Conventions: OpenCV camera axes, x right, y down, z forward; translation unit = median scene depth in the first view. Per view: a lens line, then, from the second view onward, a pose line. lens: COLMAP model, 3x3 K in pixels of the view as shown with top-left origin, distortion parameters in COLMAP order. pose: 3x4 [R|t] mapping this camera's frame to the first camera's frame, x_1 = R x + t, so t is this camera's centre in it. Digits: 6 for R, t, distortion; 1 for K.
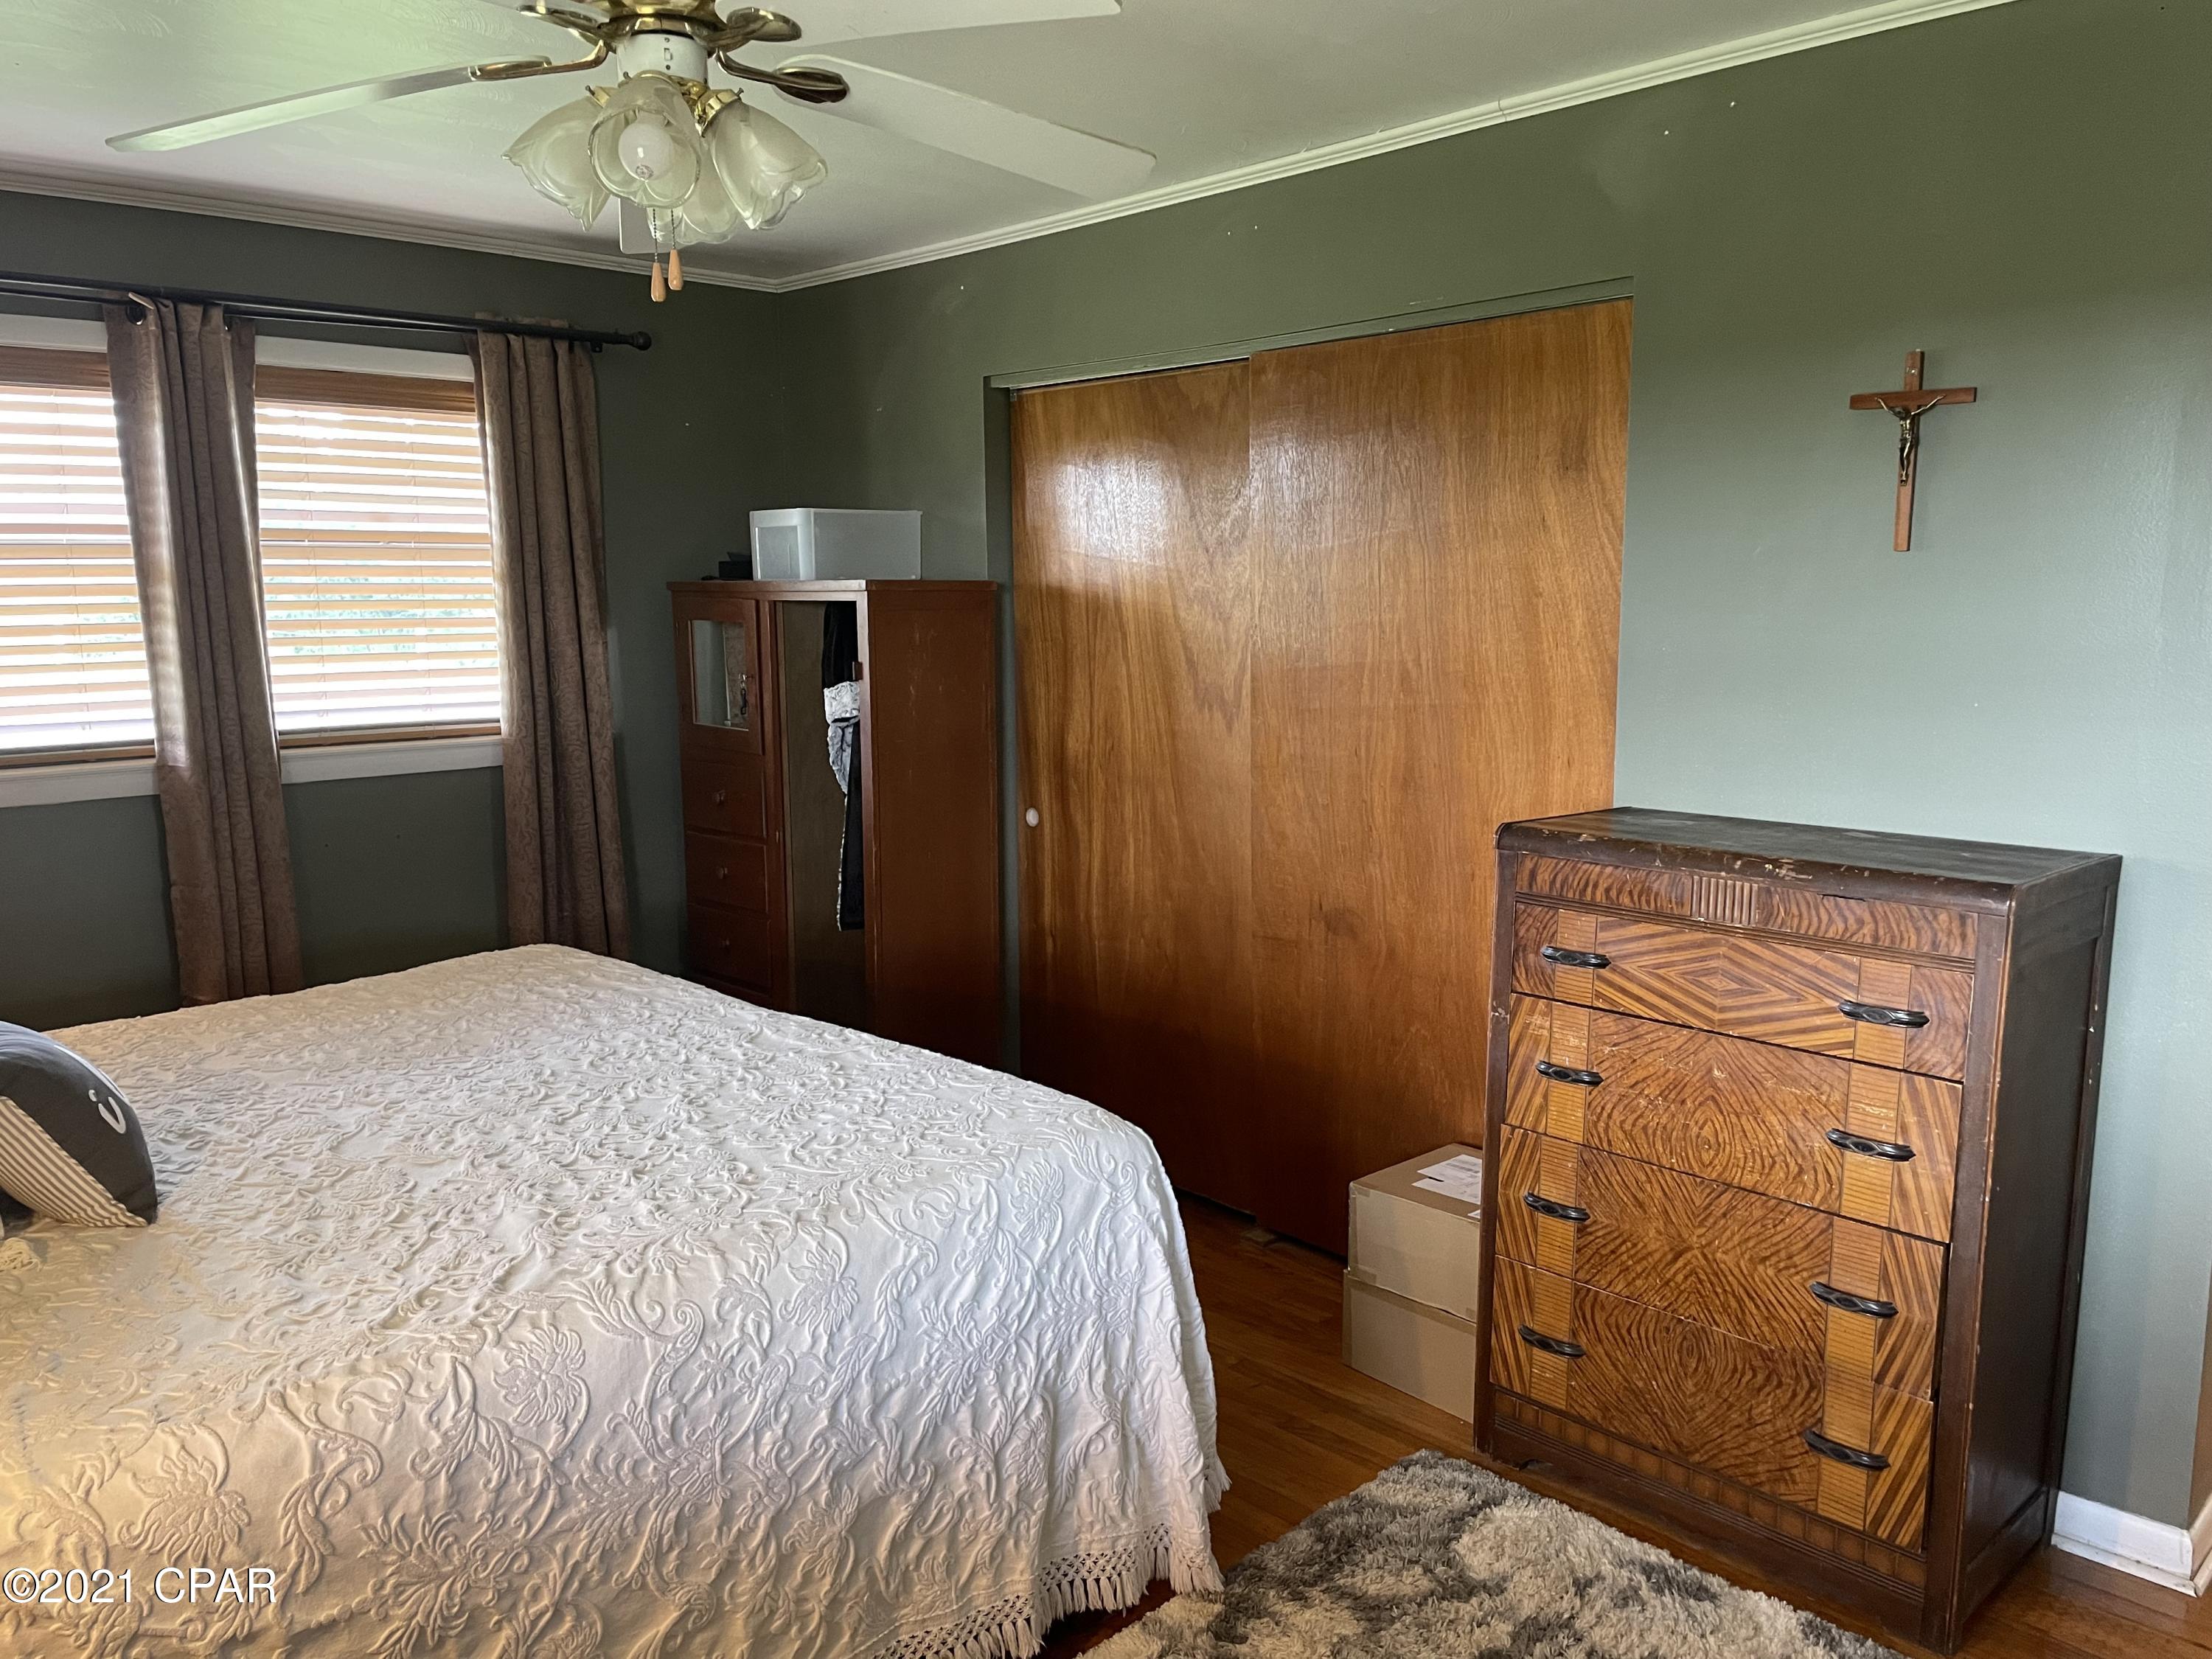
lens RADIAL K [[1668.5, 0, 1107.3], [0, 1668.5, 840.4], [0, 0, 1]] dist [0.039329, -0.023744]
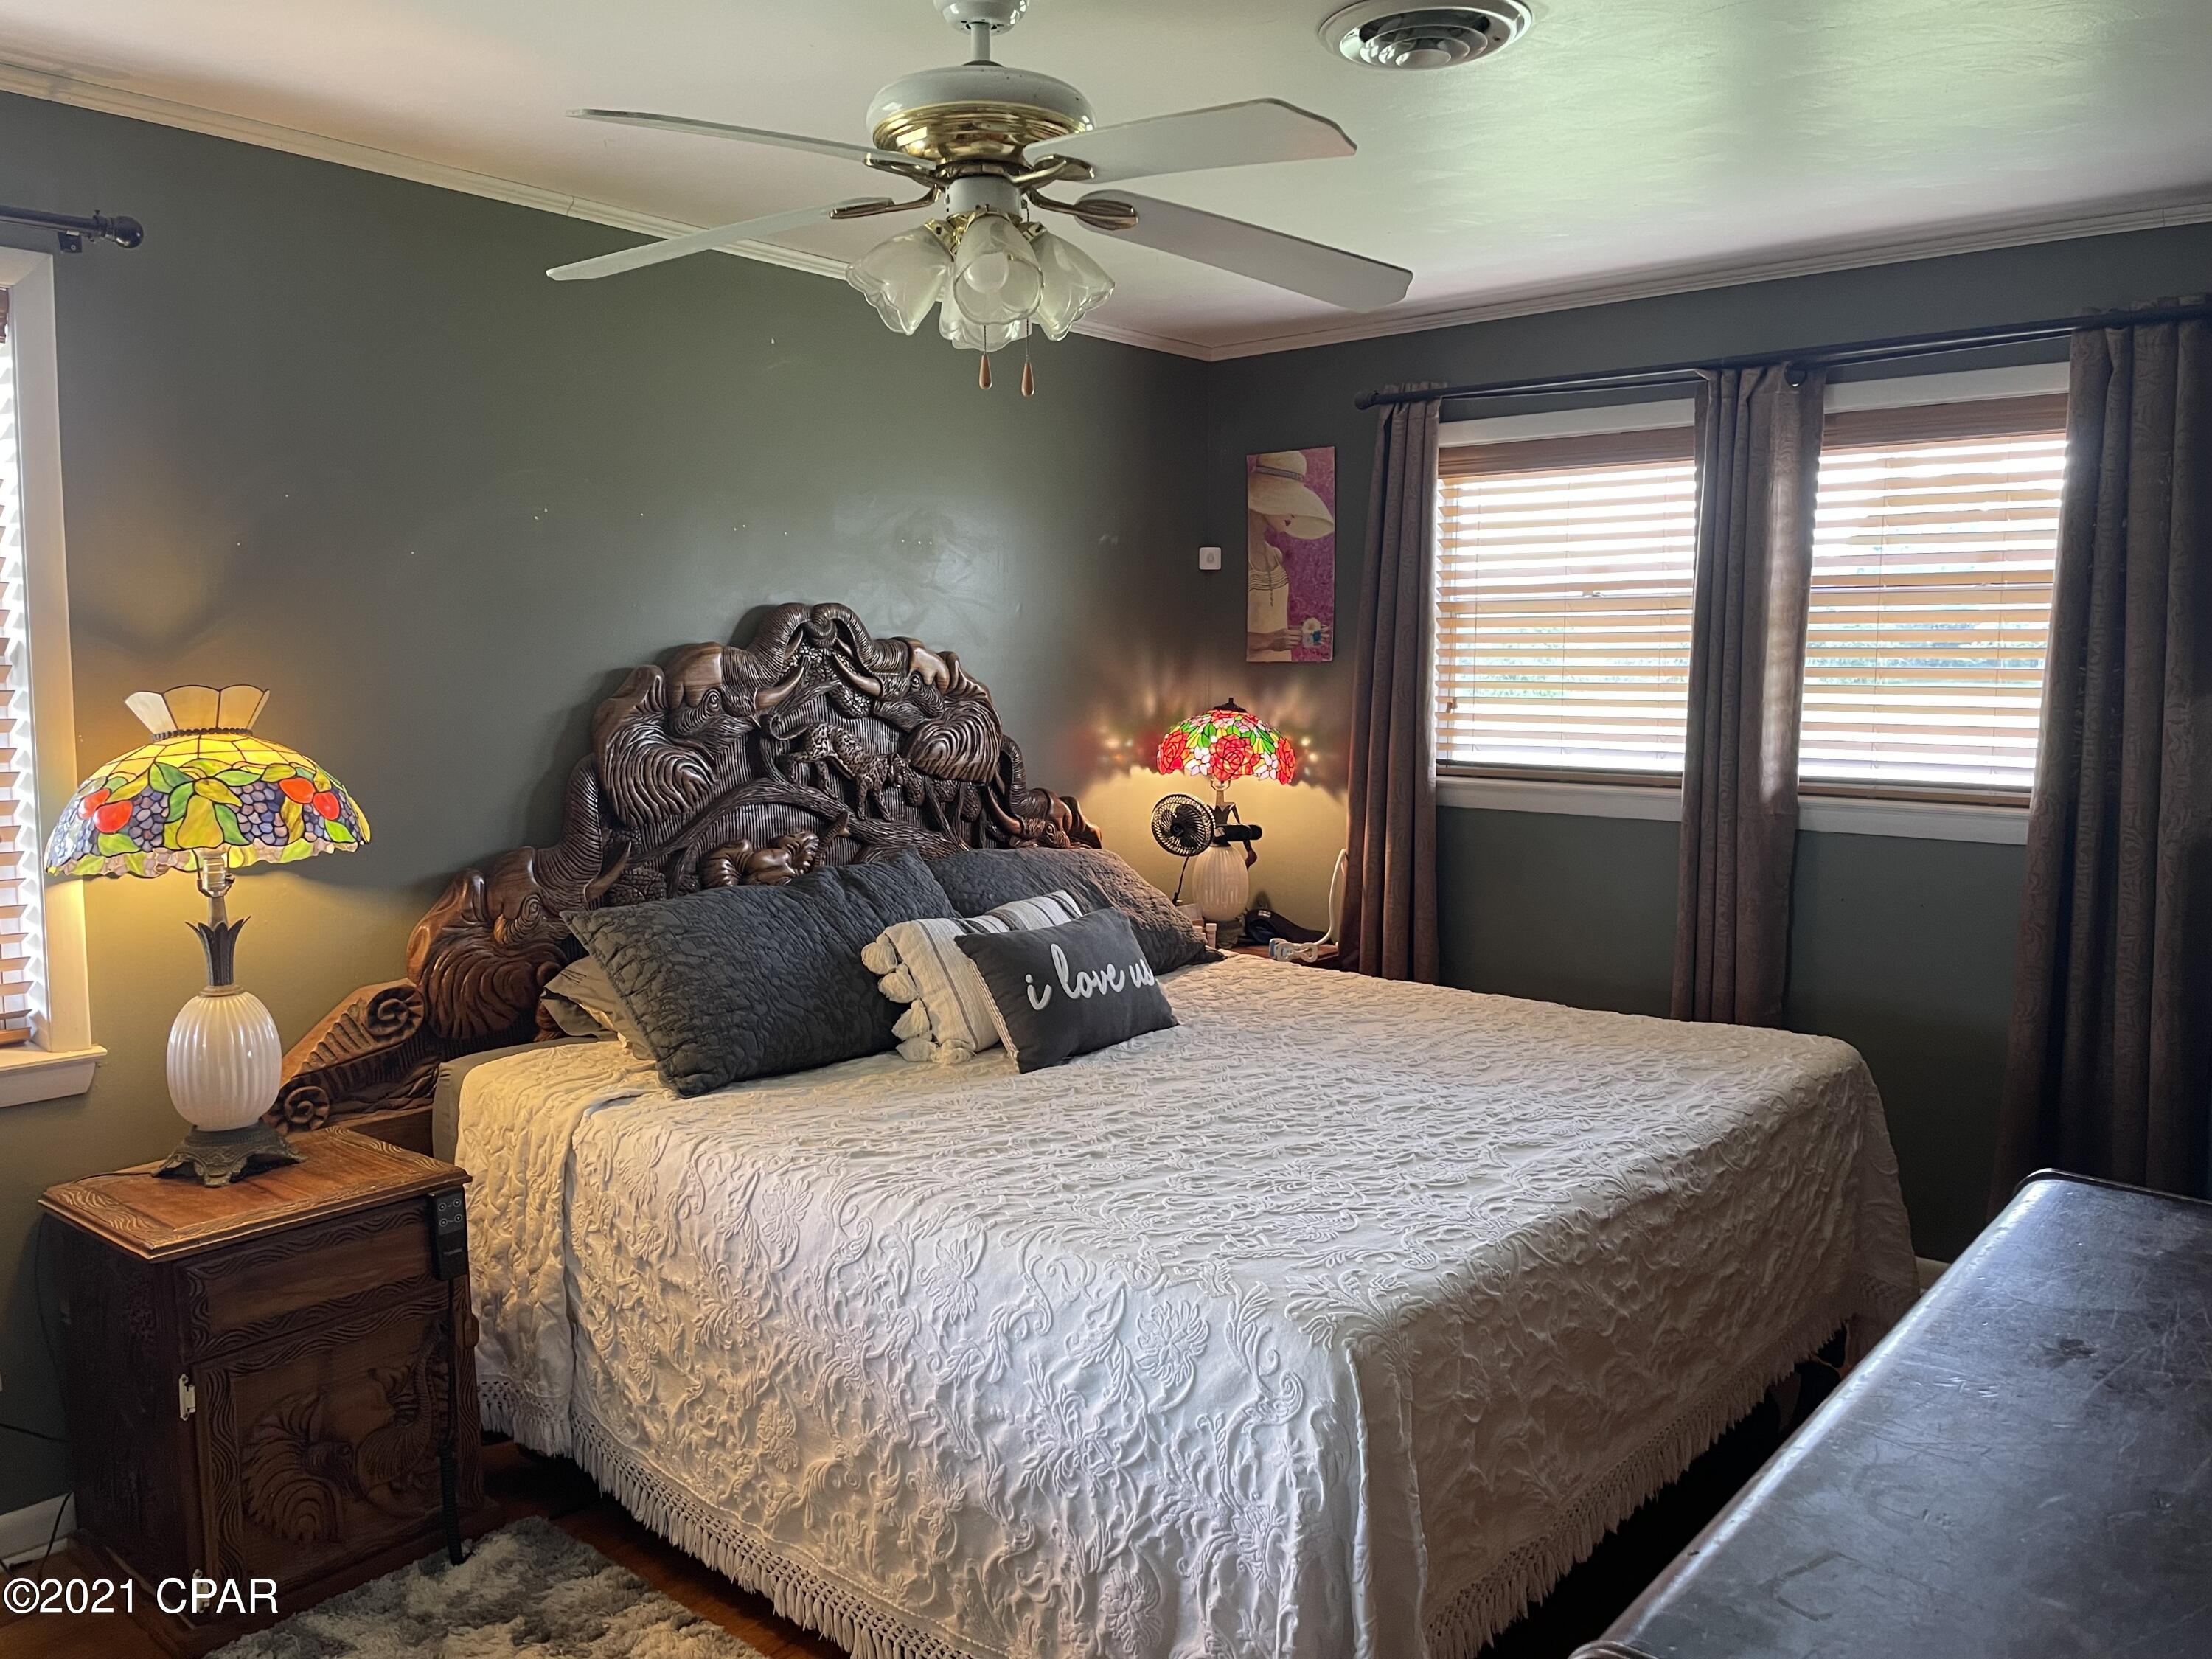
lens RADIAL K [[1668.5, 0, 1106.0], [0, 1668.5, 824.9], [0, 0, 1]] dist [0.039329, -0.023744]
pose [[0.111169, 0.120839, -0.986428, 0.791521], [-0.152441, 0.982907, 0.103228, -0.135564], [0.982040, 0.138896, 0.127690, 0.825235]]
